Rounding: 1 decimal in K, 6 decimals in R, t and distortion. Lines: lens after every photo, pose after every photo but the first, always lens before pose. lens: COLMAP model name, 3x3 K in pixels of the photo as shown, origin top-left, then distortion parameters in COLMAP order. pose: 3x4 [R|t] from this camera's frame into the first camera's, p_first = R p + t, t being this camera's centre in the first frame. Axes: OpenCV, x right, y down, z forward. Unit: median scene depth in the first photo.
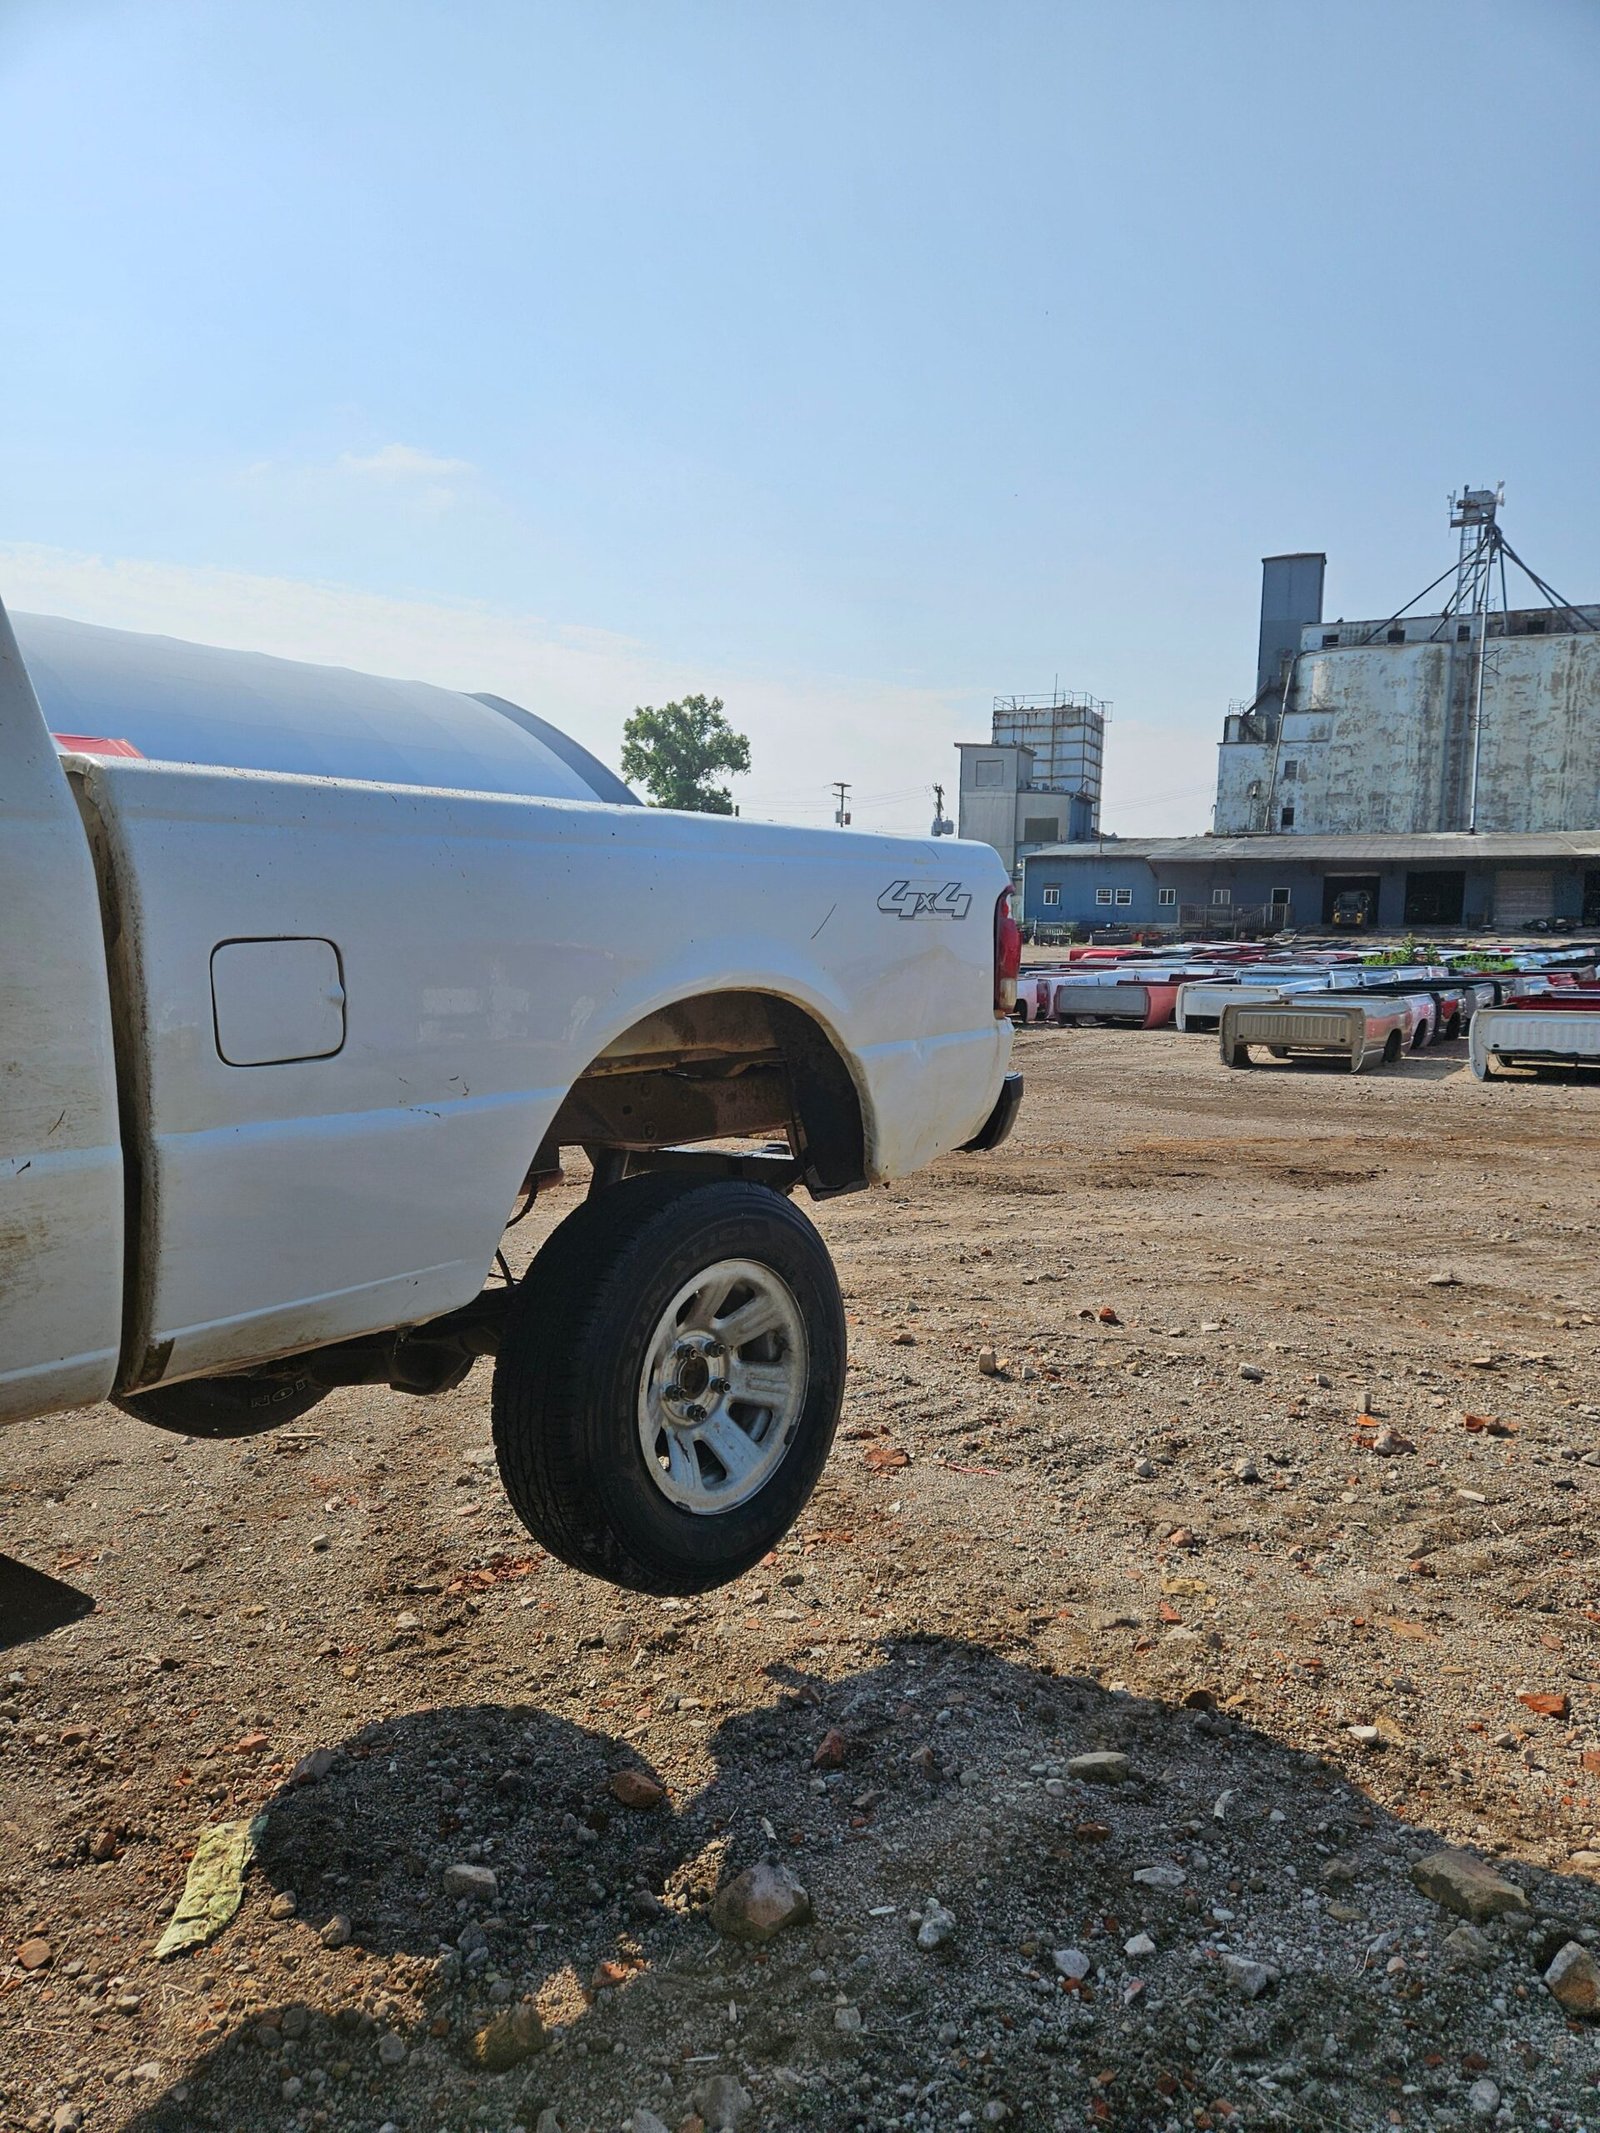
lens RADIAL K [[1420.9, 0, 814.3], [0, 1420.9, 1094.3], [0, 0, 1]] dist [0.080599, -0.068115]
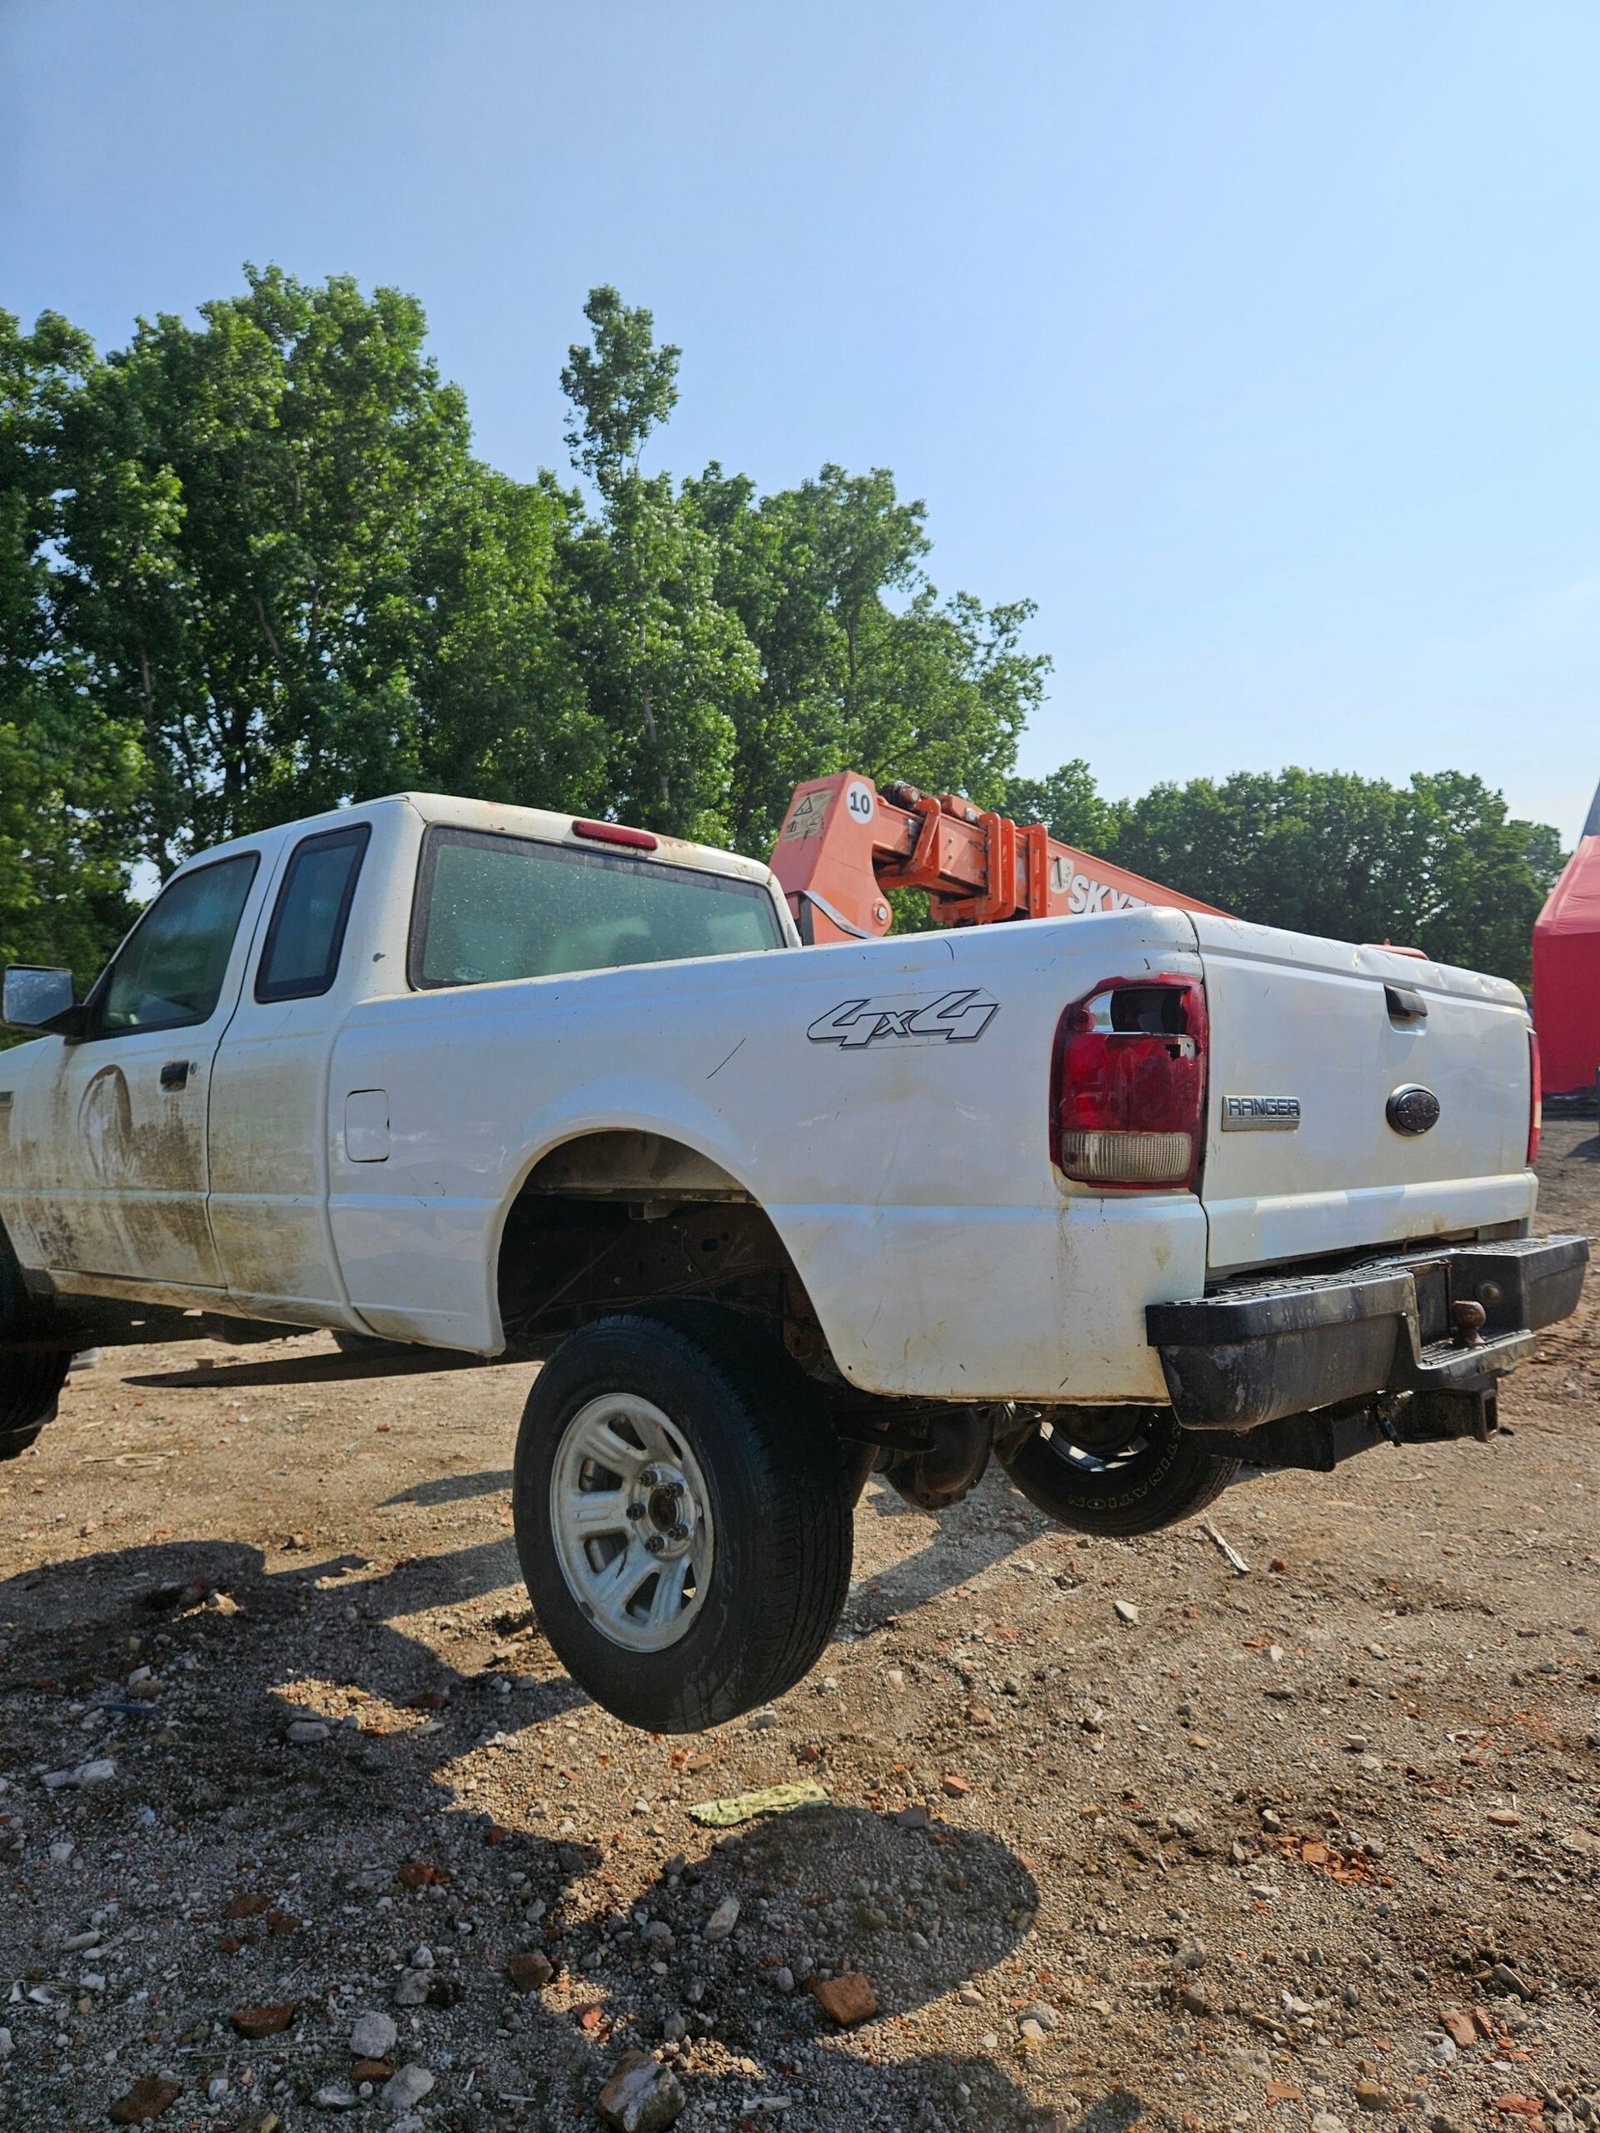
lens RADIAL K [[1420.9, 0, 814.6], [0, 1420.9, 1031.7], [0, 0, 1]] dist [0.080599, -0.068115]
pose [[-0.046517, -0.028734, -0.998504, 0.745353], [-0.079749, 0.996502, -0.024962, -0.096669], [0.995729, 0.078469, -0.048645, 0.888499]]
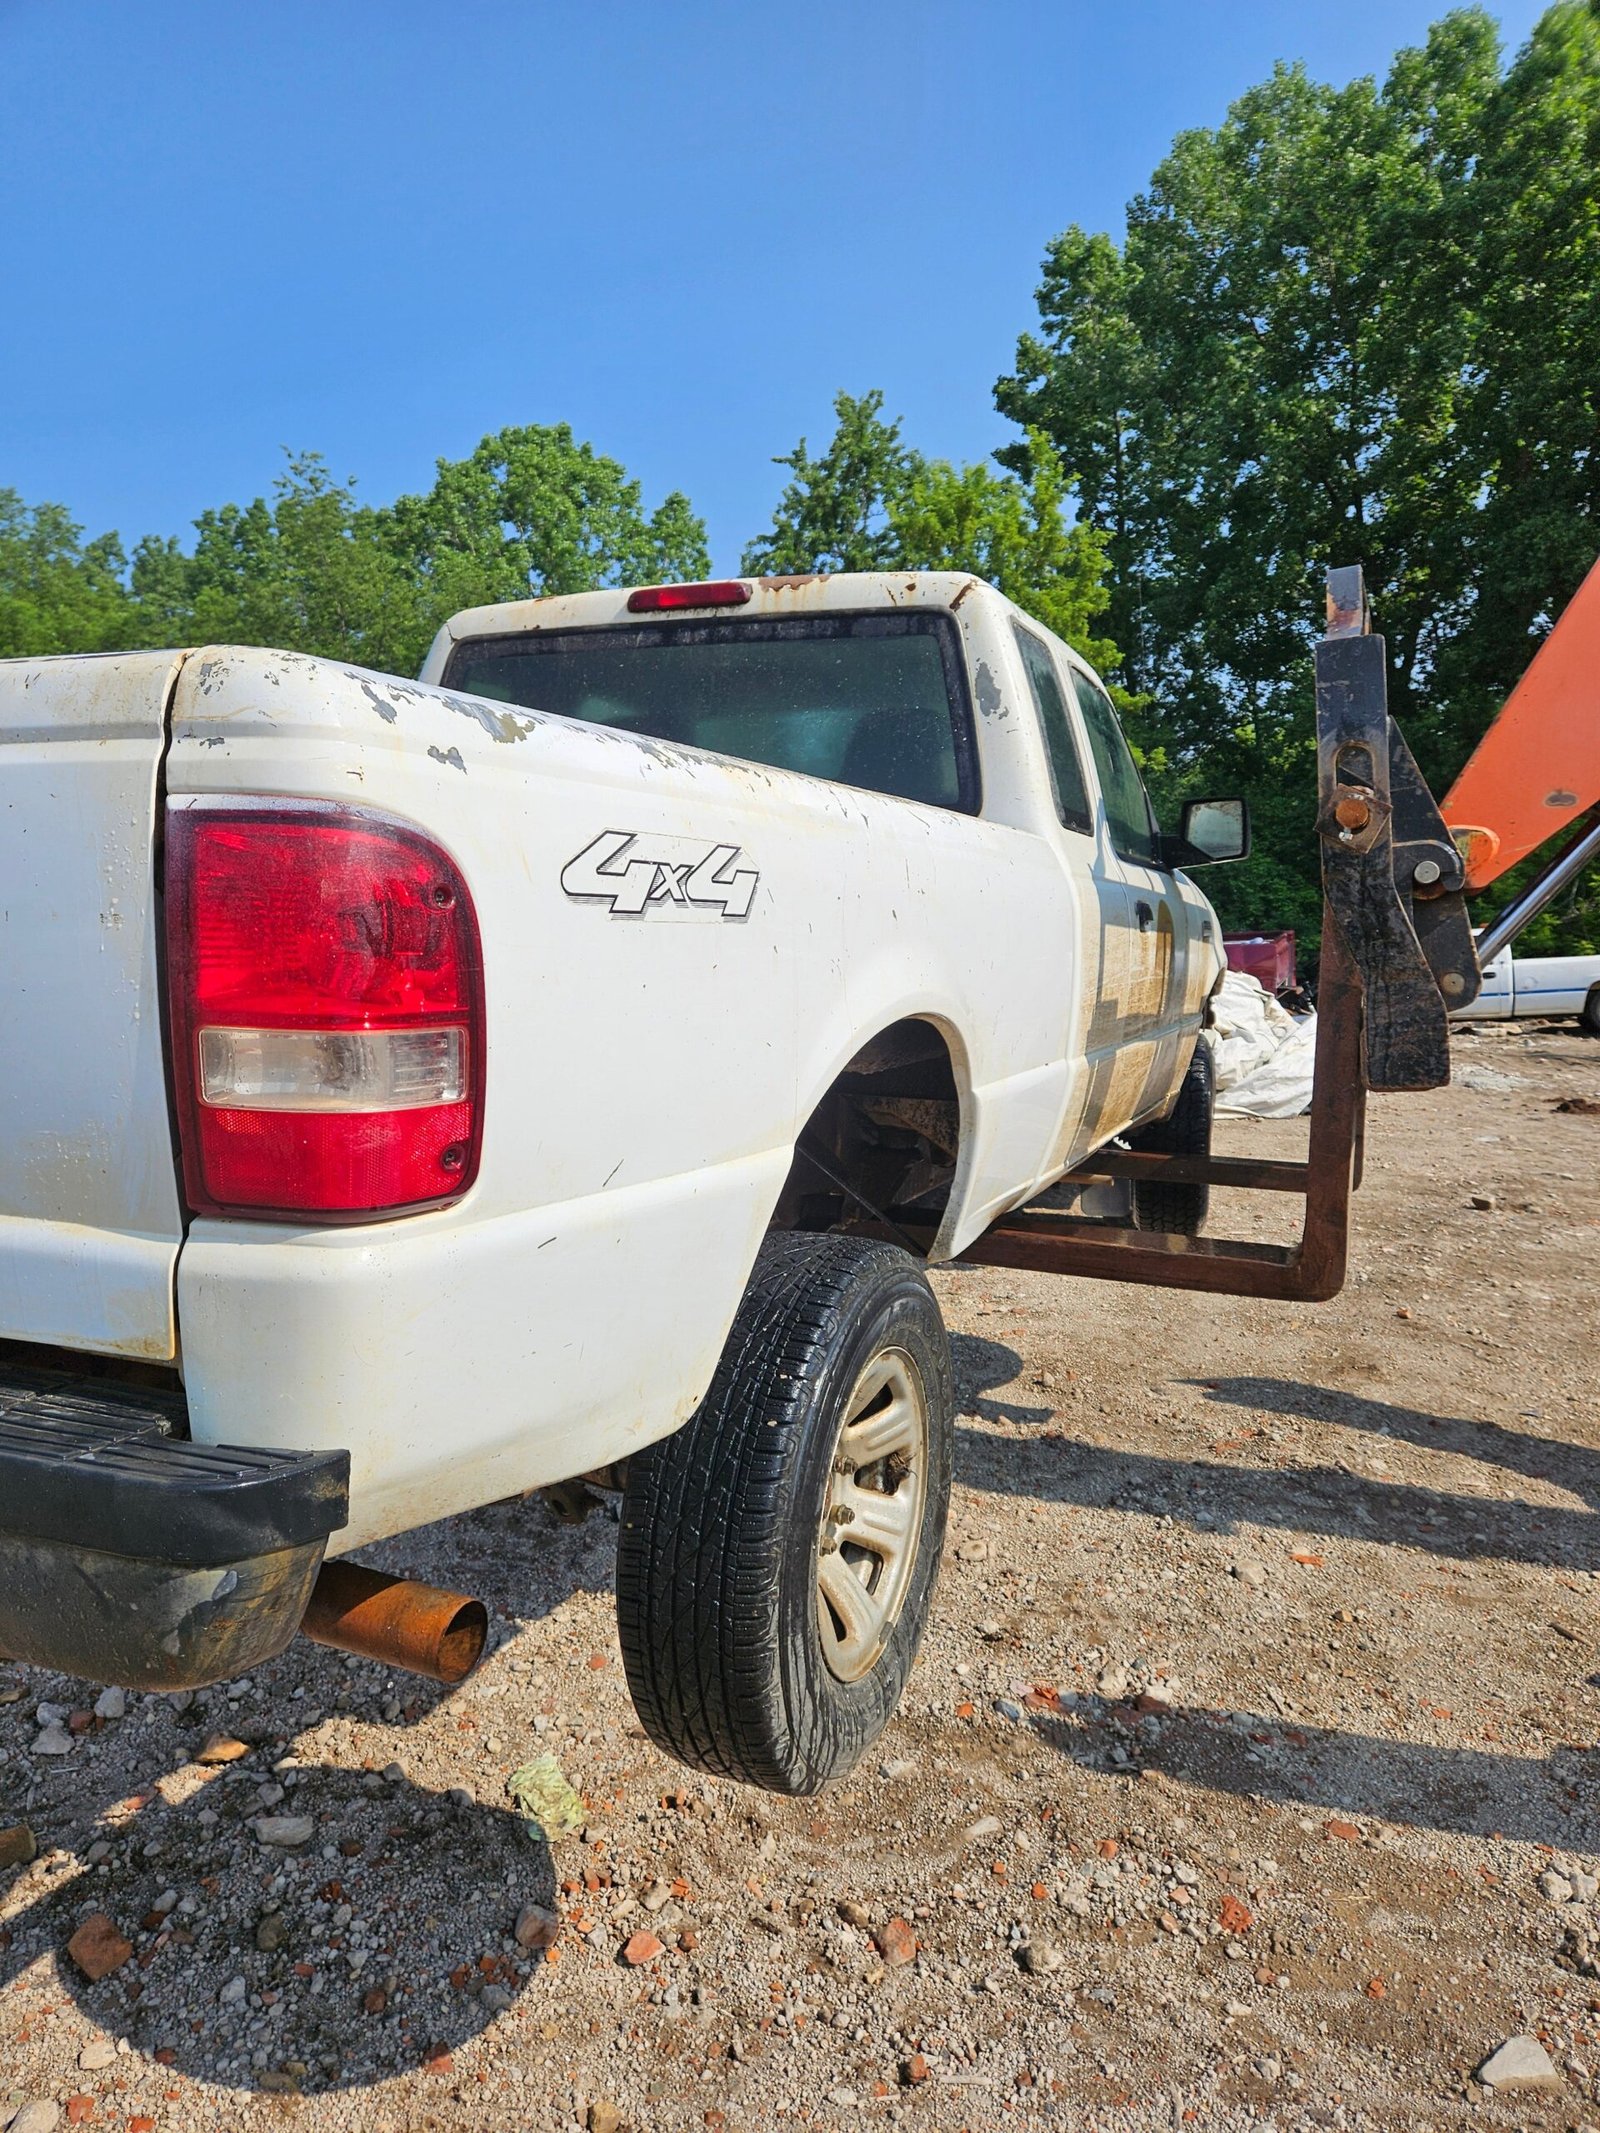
lens RADIAL K [[1420.9, 0, 793.5], [0, 1420.9, 1038.7], [0, 0, 1]] dist [0.080599, -0.068115]
pose [[-0.956323, 0.047620, -0.288409, -0.255445], [-0.006285, 0.983064, 0.183157, -0.167768], [0.292246, 0.176970, -0.939827, 1.639339]]
